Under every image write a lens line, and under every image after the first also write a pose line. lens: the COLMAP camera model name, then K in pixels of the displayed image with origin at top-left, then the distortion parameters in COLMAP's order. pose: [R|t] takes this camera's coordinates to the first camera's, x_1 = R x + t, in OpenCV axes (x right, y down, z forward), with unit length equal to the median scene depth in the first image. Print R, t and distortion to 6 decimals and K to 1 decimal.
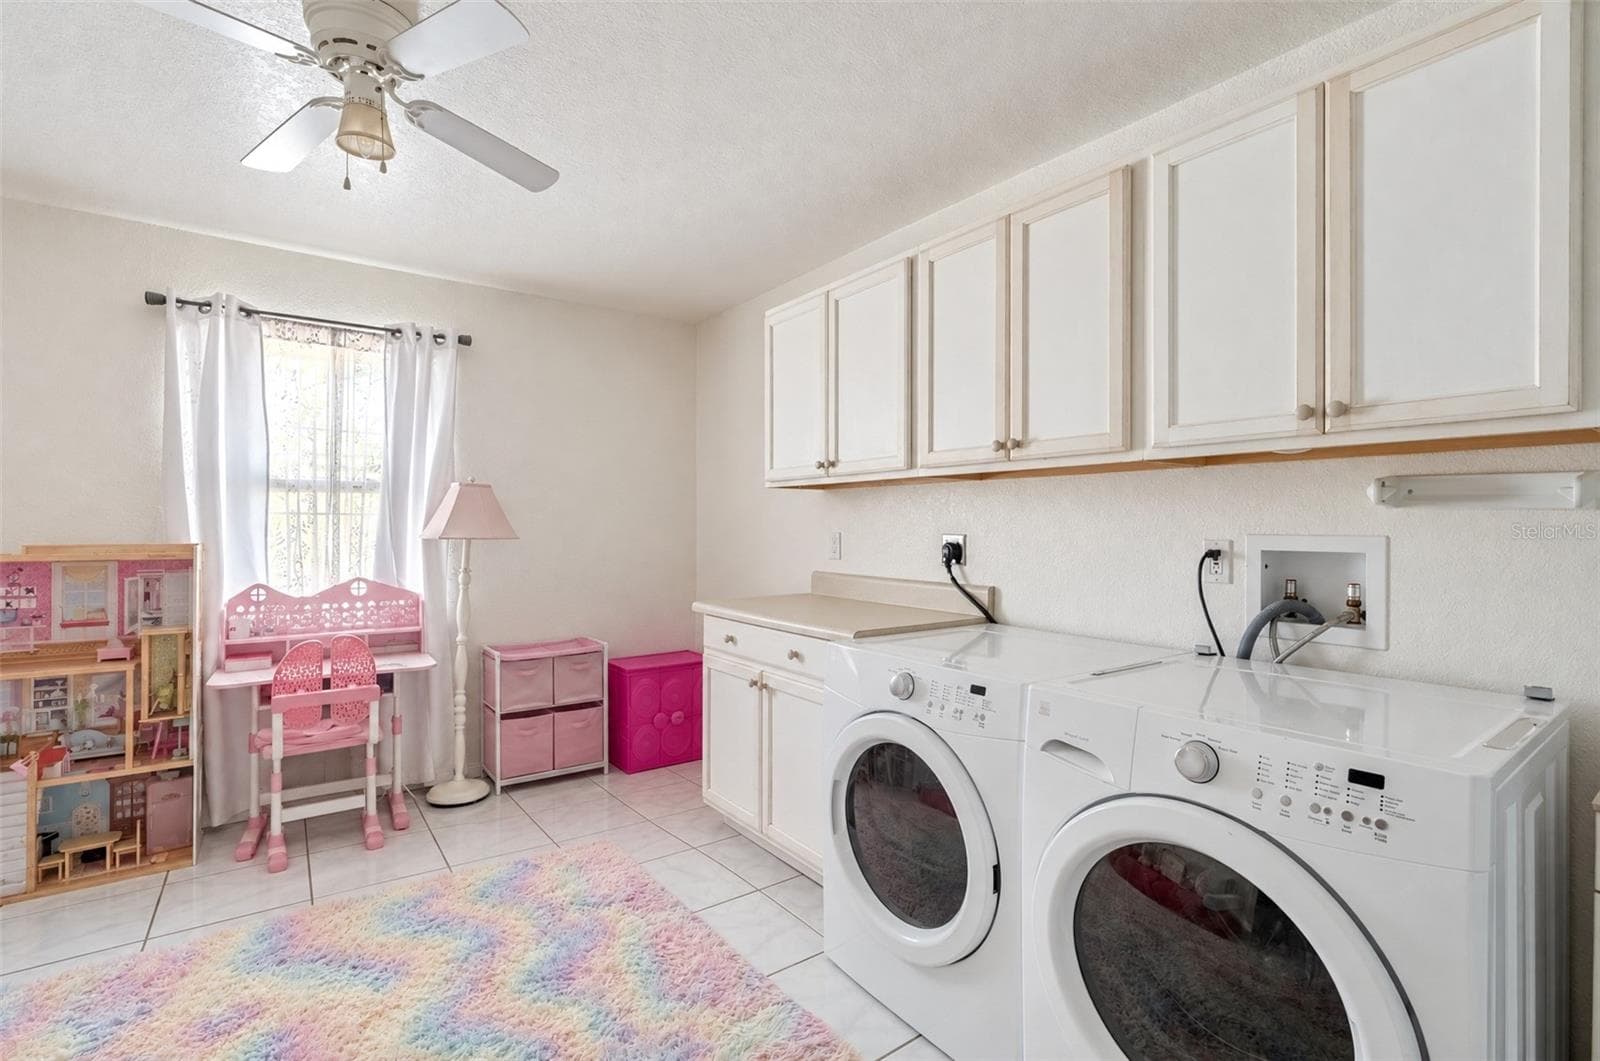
lens RADIAL K [[733.1, 0, 800.0], [0, 733.1, 530.5], [0, 0, 1]] dist [-0.001438, -0.000542]
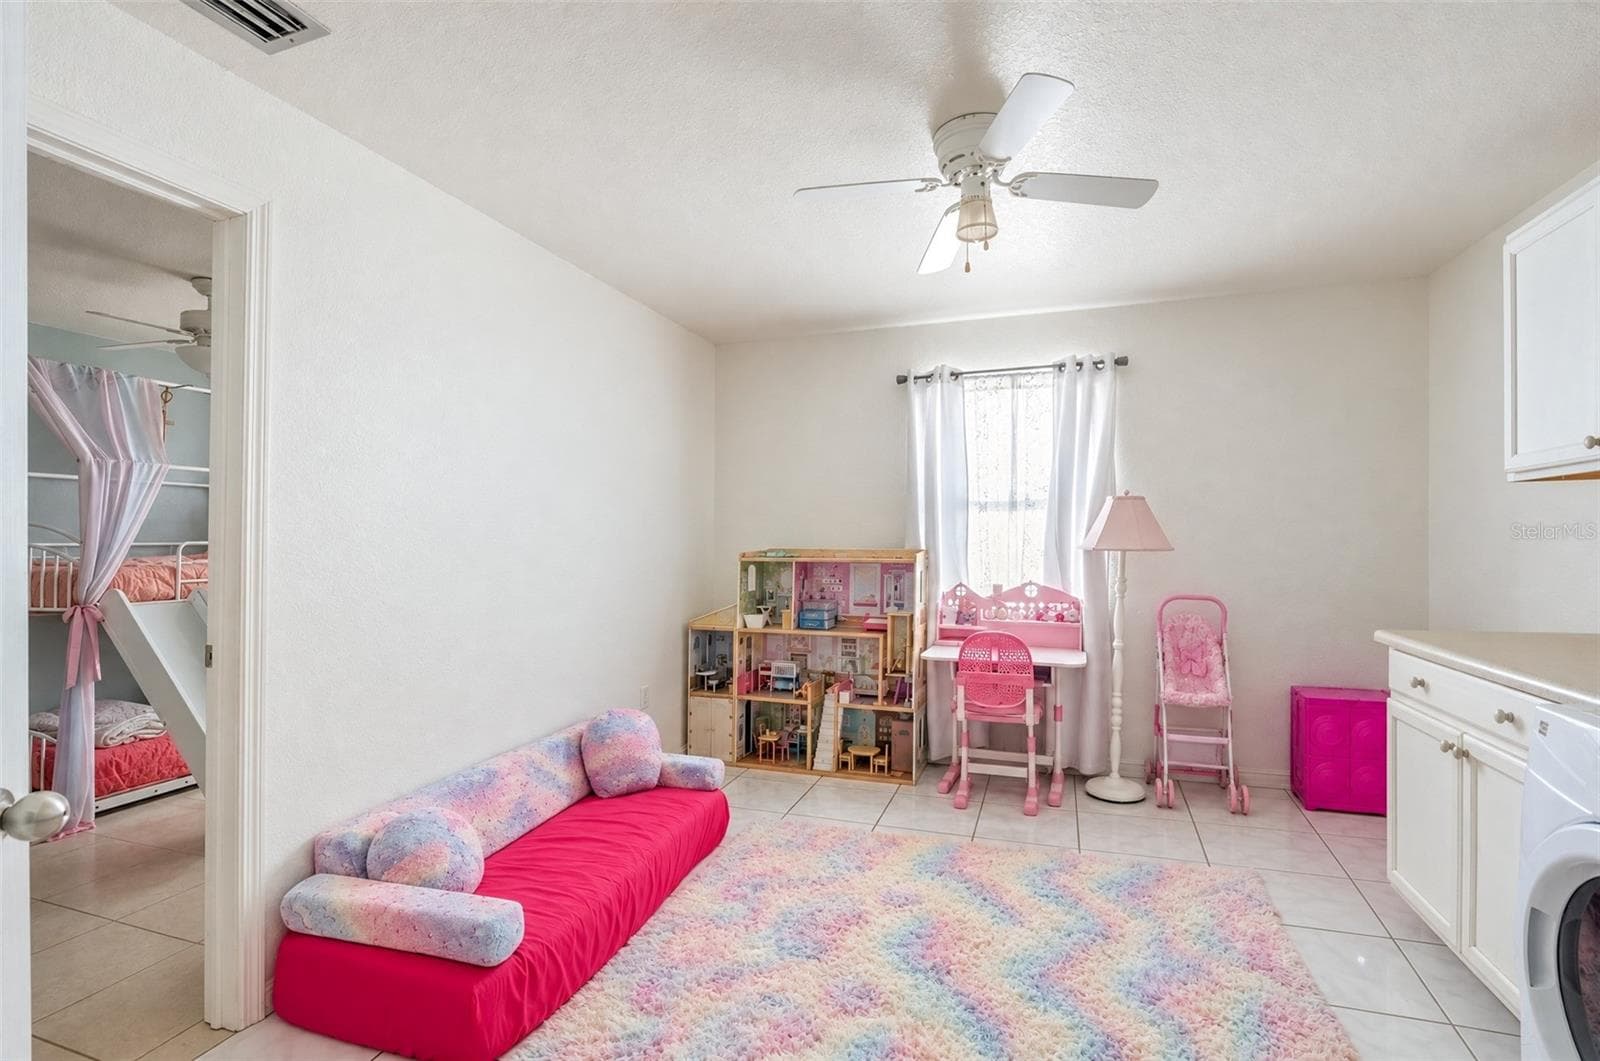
lens RADIAL K [[710.7, 0, 800.0], [0, 710.7, 530.5], [0, 0, 1]] dist [-0.014935, -0.000409]
pose [[0.580379, -0.014088, -0.814225, 0.125678], [0.004245, 0.999889, -0.014274, -0.004141], [0.814335, 0.004828, 0.580374, 0.041813]]
